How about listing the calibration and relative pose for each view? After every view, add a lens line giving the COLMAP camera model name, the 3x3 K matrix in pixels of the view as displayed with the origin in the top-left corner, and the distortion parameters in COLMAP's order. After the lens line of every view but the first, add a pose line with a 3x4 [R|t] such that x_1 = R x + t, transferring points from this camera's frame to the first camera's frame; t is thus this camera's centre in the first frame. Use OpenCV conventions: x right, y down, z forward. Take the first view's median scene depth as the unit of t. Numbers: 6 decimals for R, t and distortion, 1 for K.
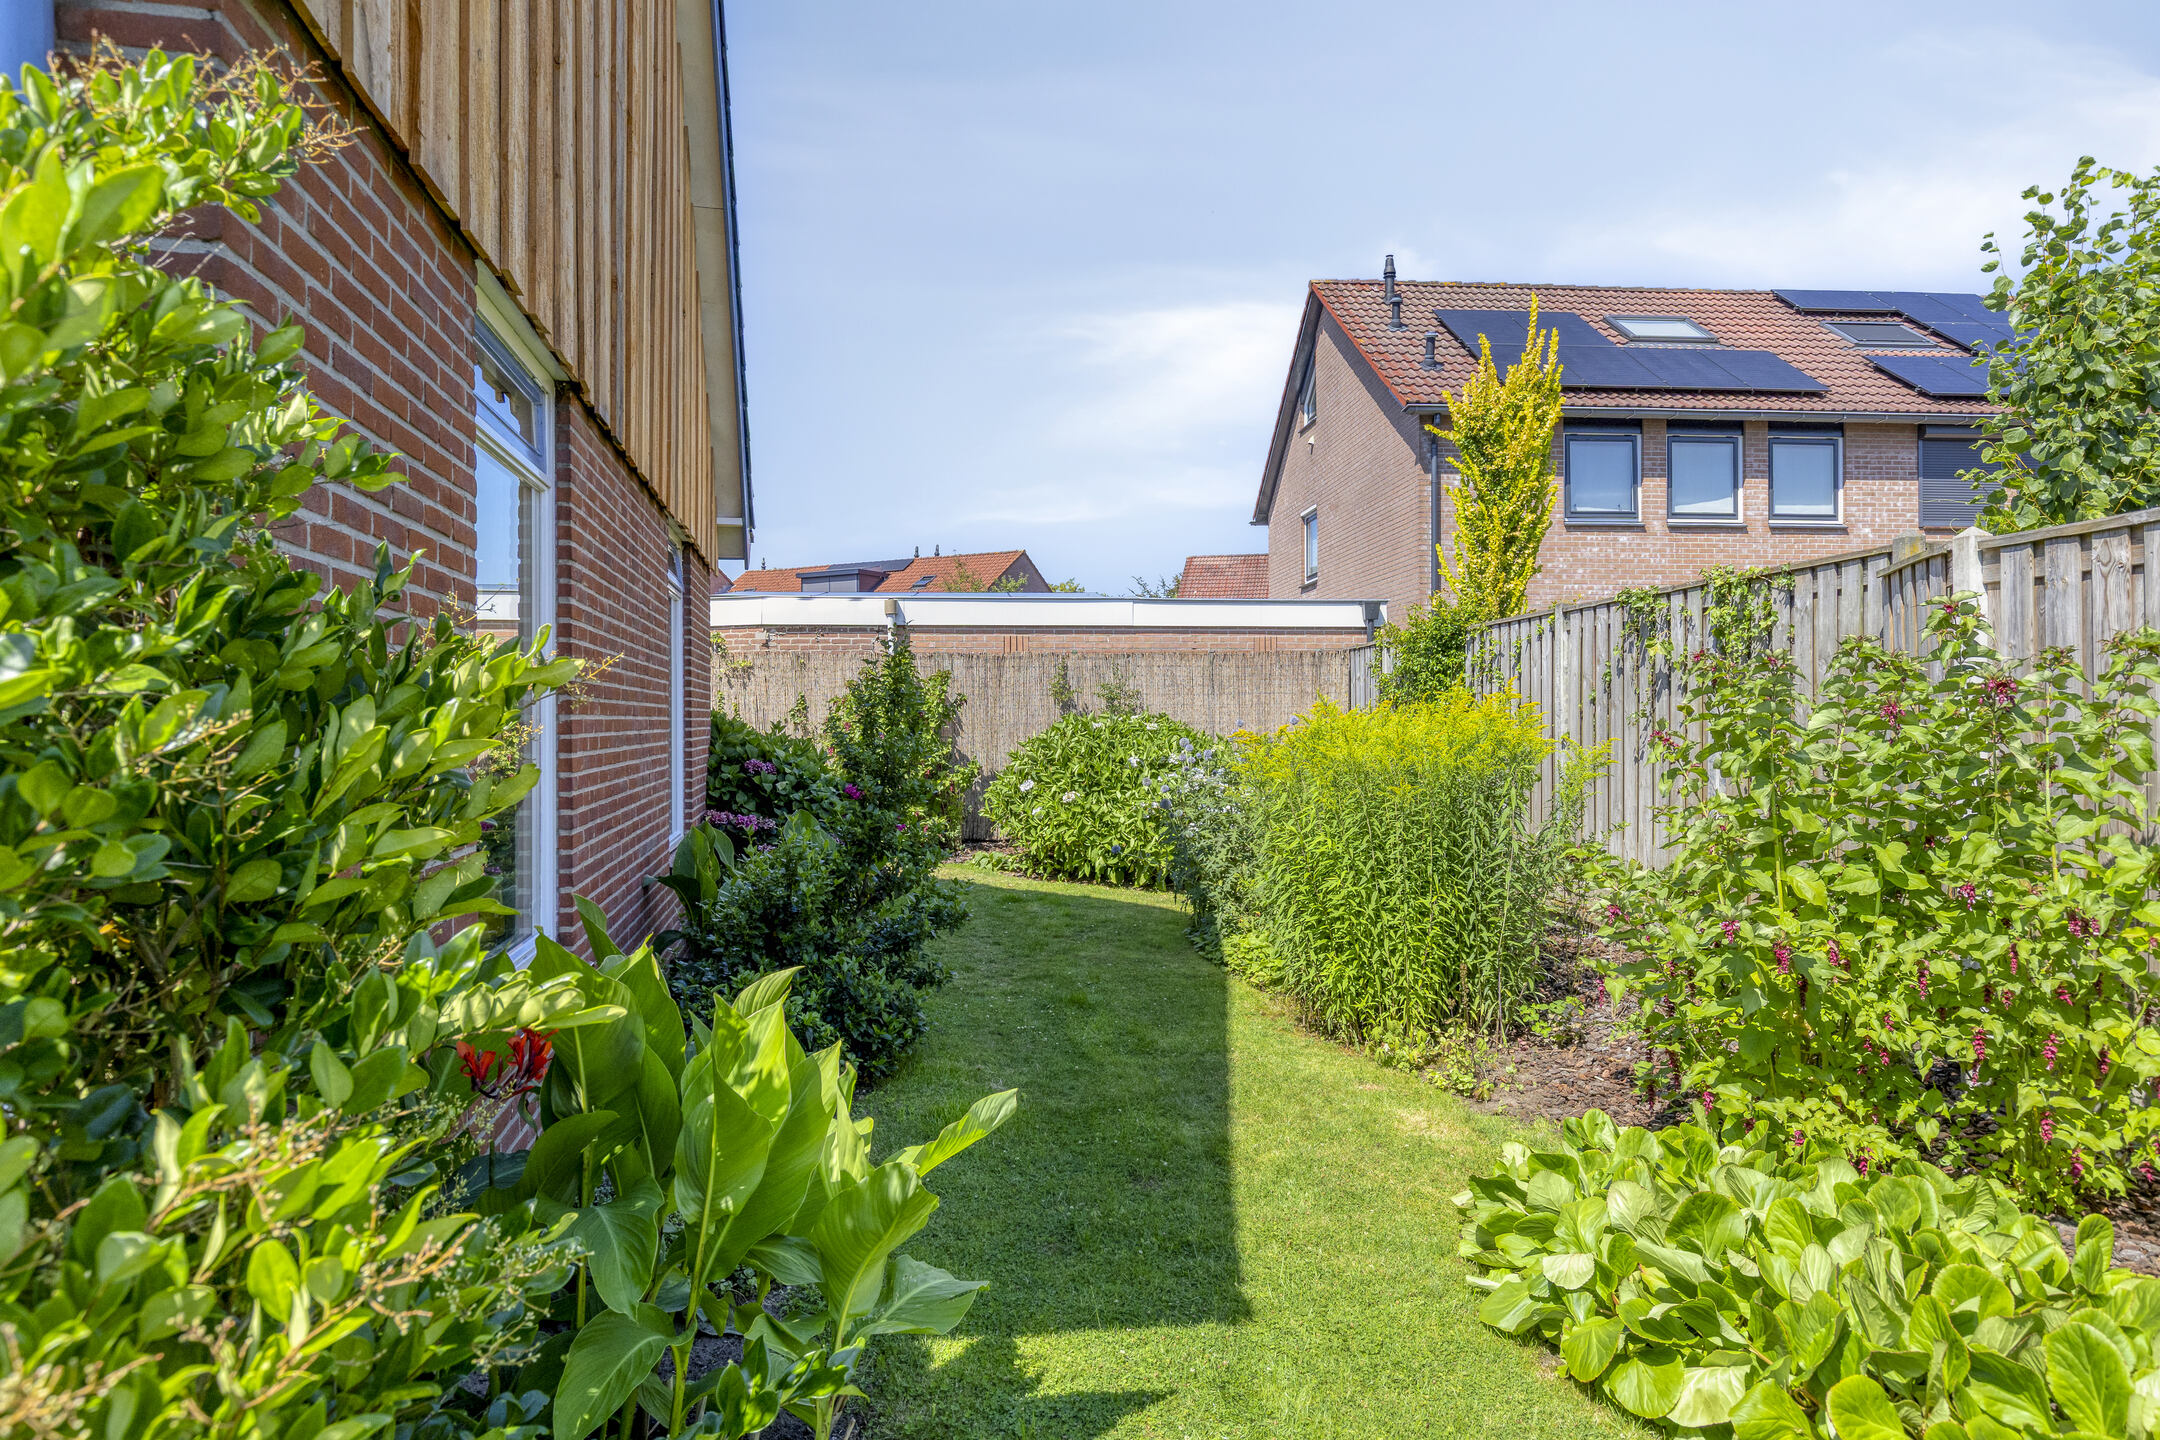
lens RADIAL K [[1306.0, 0, 1080.0], [0, 1306.0, 720.0], [0, 0, 1]] dist [0.001508, 0.000323]
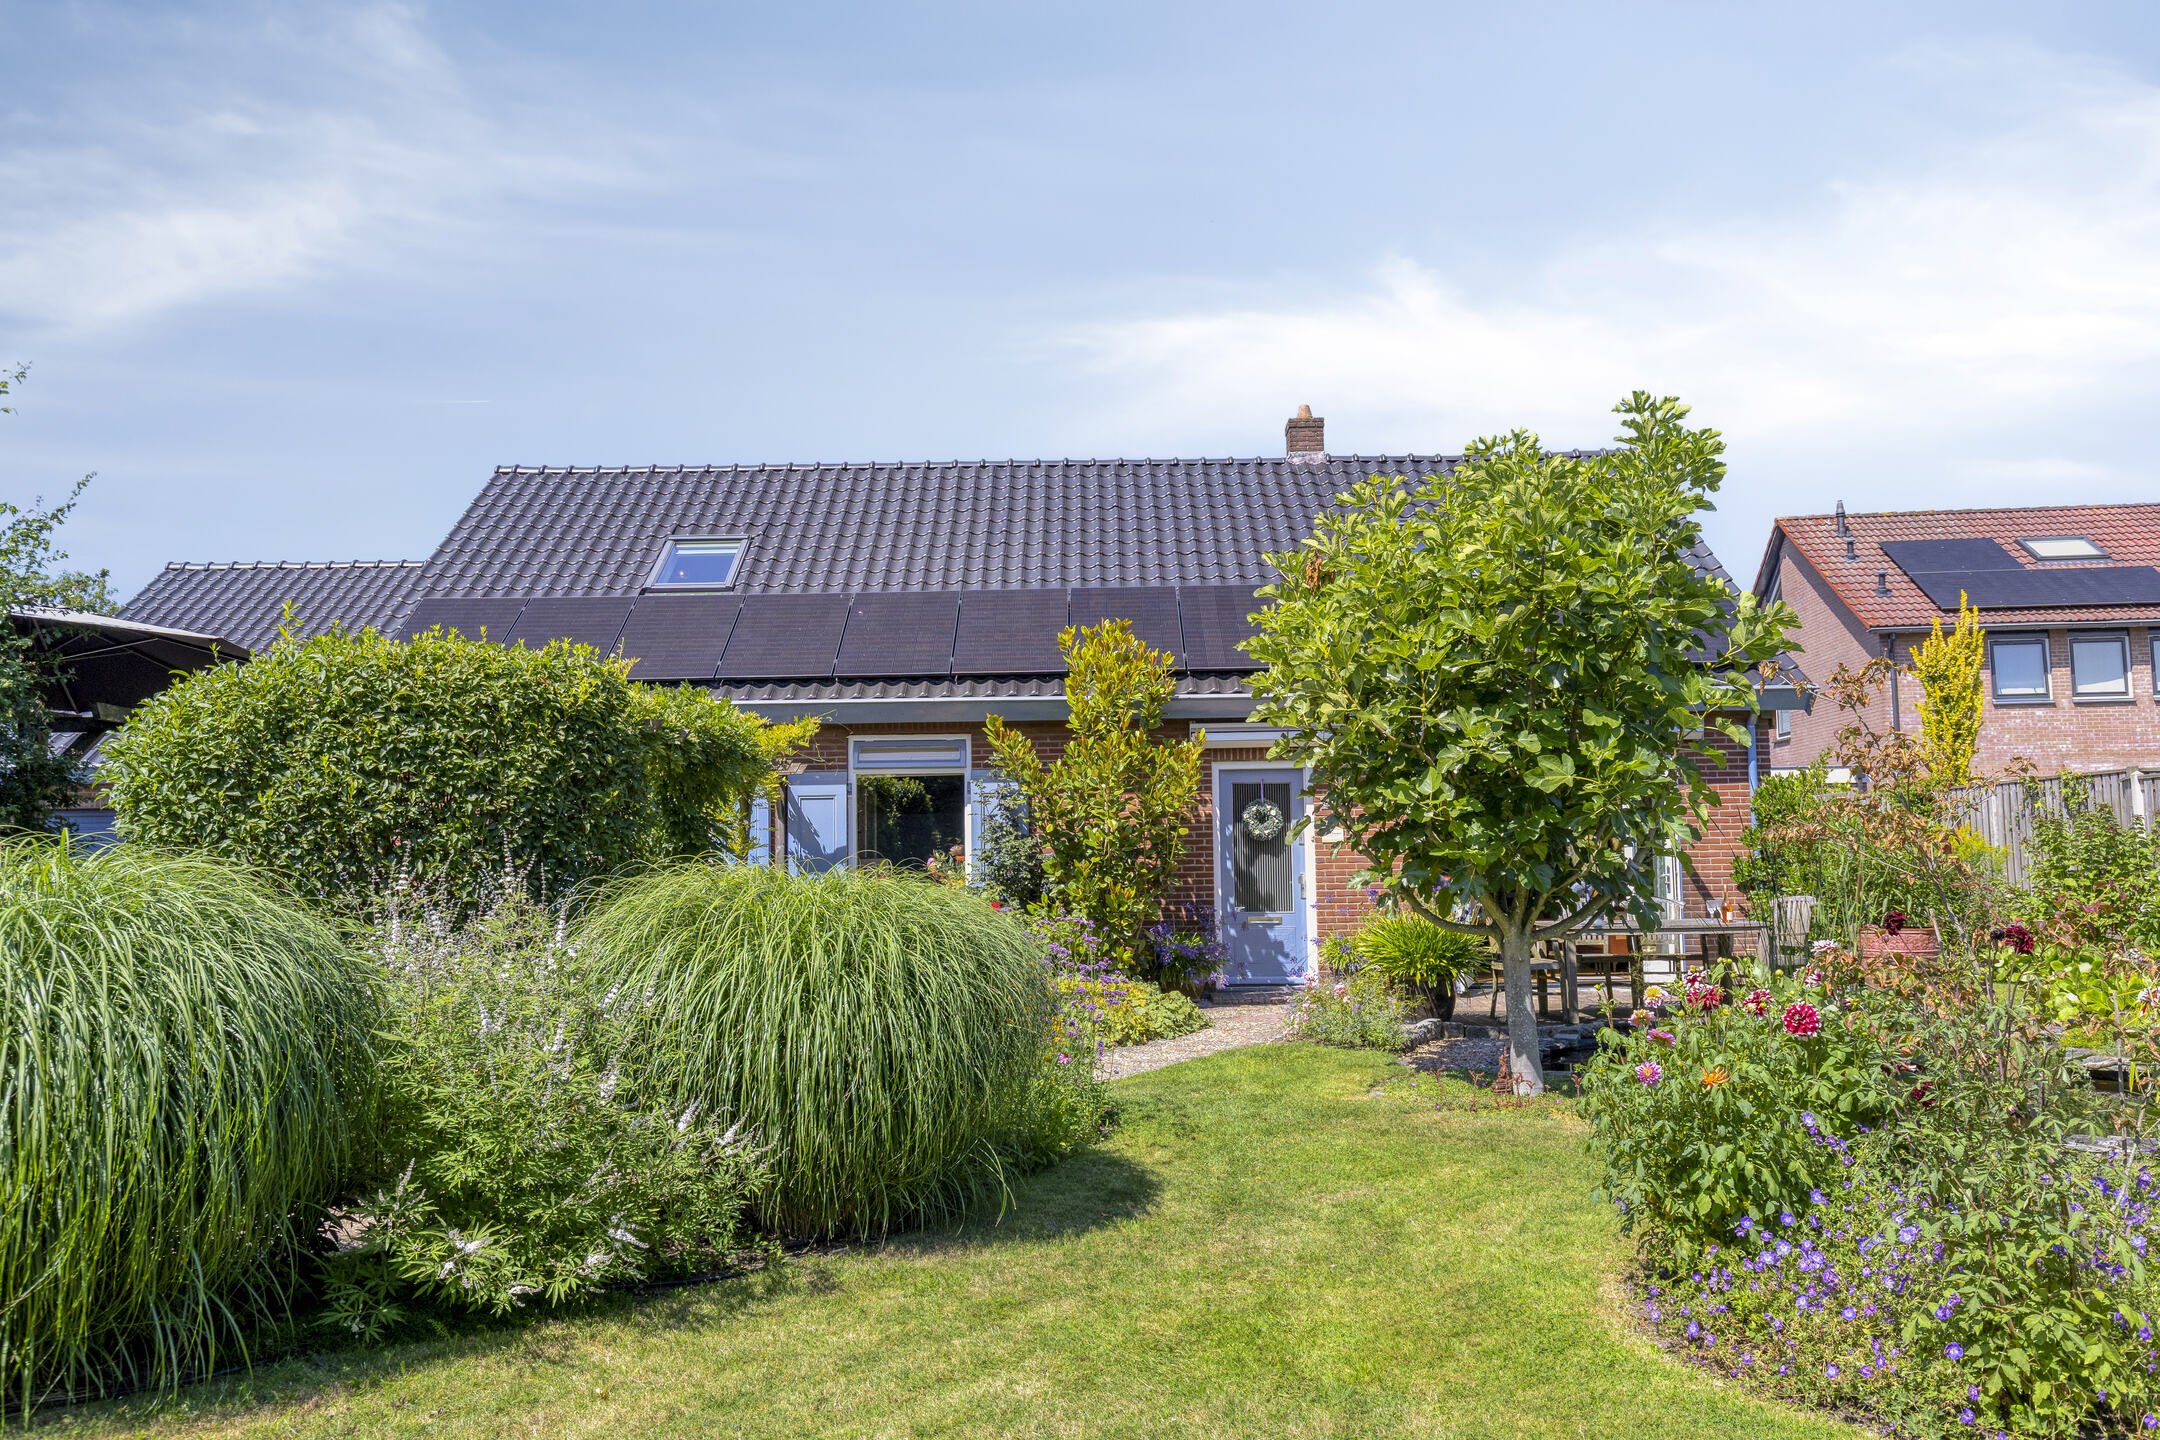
lens RADIAL K [[1512.4, 0, 1080.0], [0, 1512.4, 720.0], [0, 0, 1]] dist [-0.002724, -0.001135]
pose [[0.980262, -0.028456, -0.195646, -0.282151], [0.010819, 0.995826, -0.090631, 0.006429], [0.197409, 0.086726, 0.976478, -0.800511]]
